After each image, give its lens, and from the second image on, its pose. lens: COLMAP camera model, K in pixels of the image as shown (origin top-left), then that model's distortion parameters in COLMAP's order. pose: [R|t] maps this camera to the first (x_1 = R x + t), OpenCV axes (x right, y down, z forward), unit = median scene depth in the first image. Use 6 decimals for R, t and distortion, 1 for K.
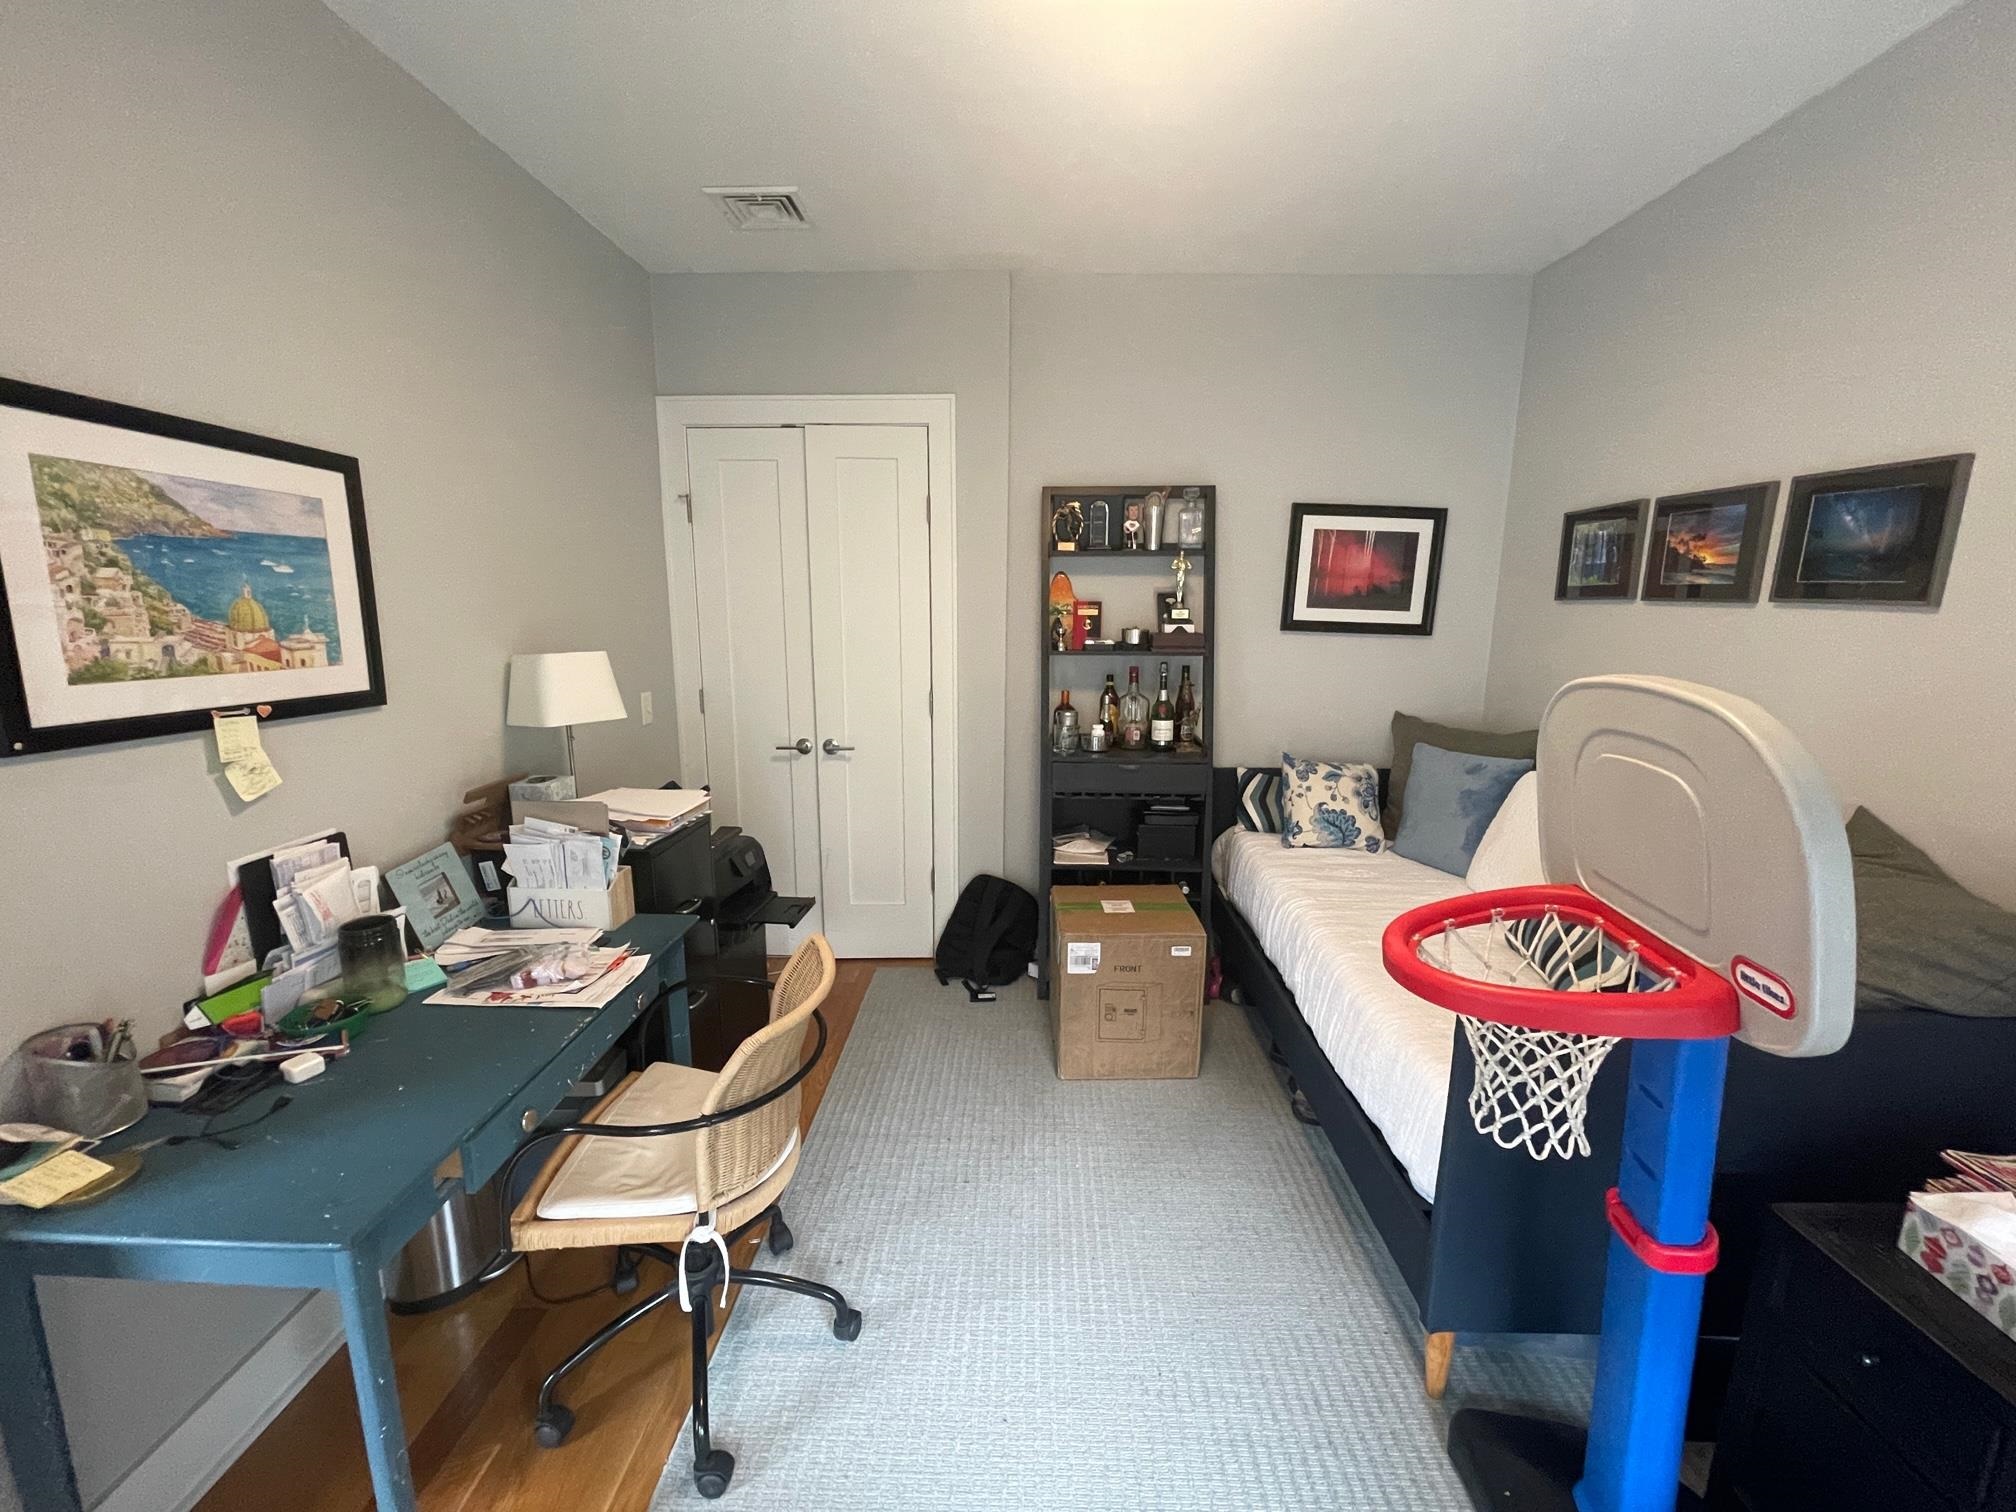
lens RADIAL K [[814.0, 0, 1012.0], [0, 814.0, 754.2], [0, 0, 1]] dist [-0.007969, 0.000810]
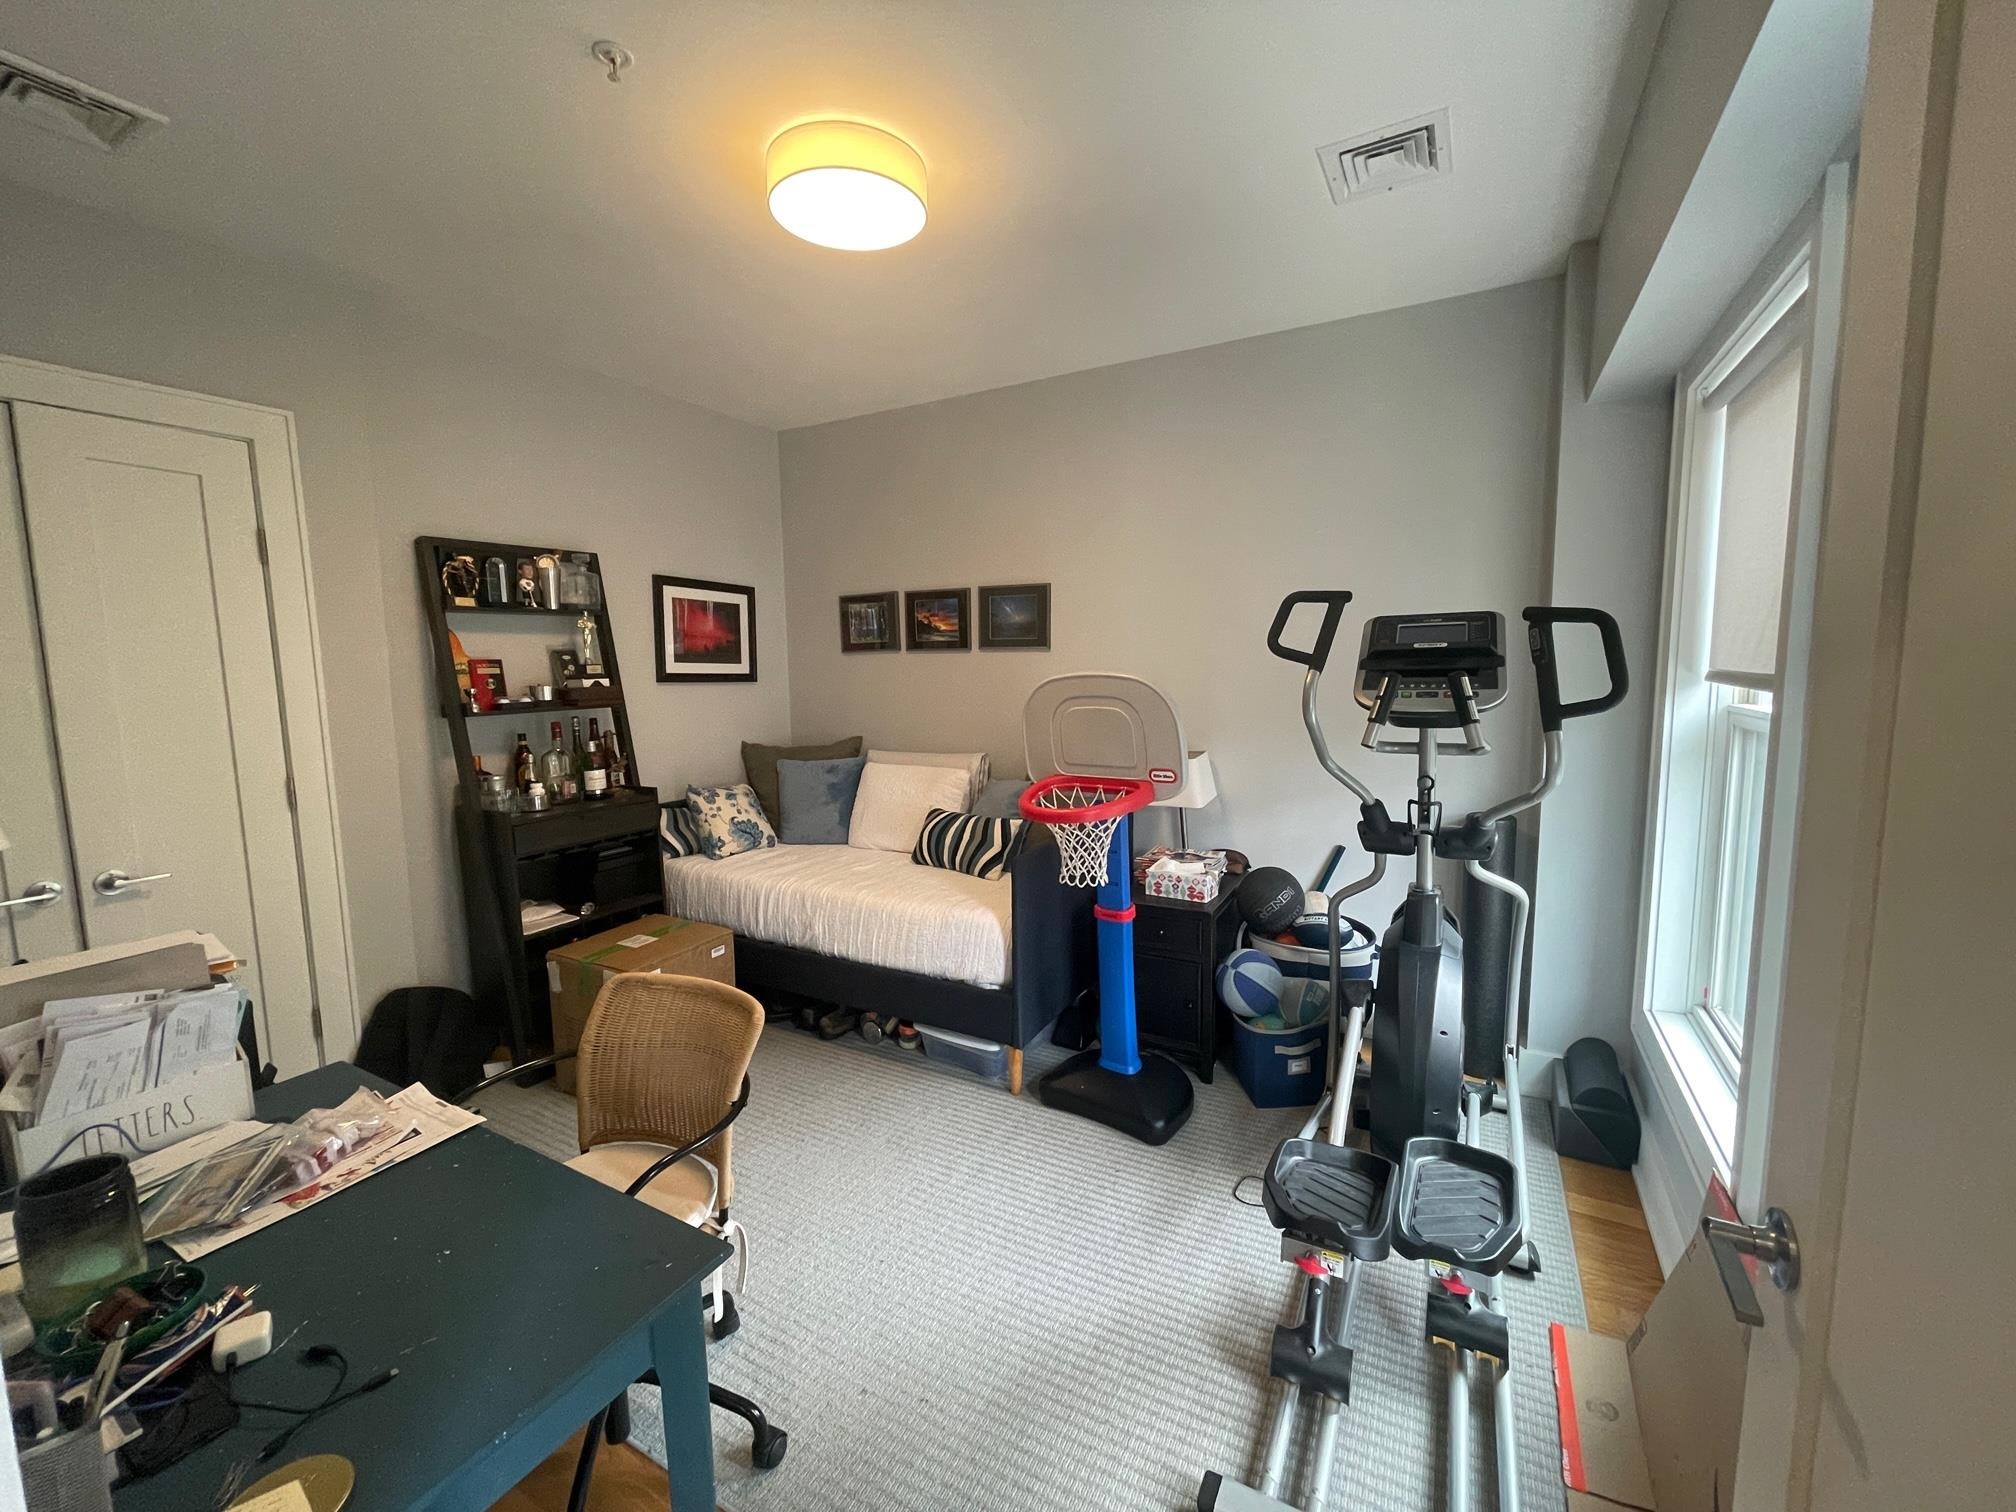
lens RADIAL K [[814.0, 0, 1021.3], [0, 814.0, 752.3], [0, 0, 1]] dist [-0.007969, 0.000810]
pose [[0.448093, -0.113207, 0.886790, -0.493632], [0.190116, 0.981327, 0.029210, 0.009658], [-0.873538, 0.155504, 0.461248, 0.035714]]
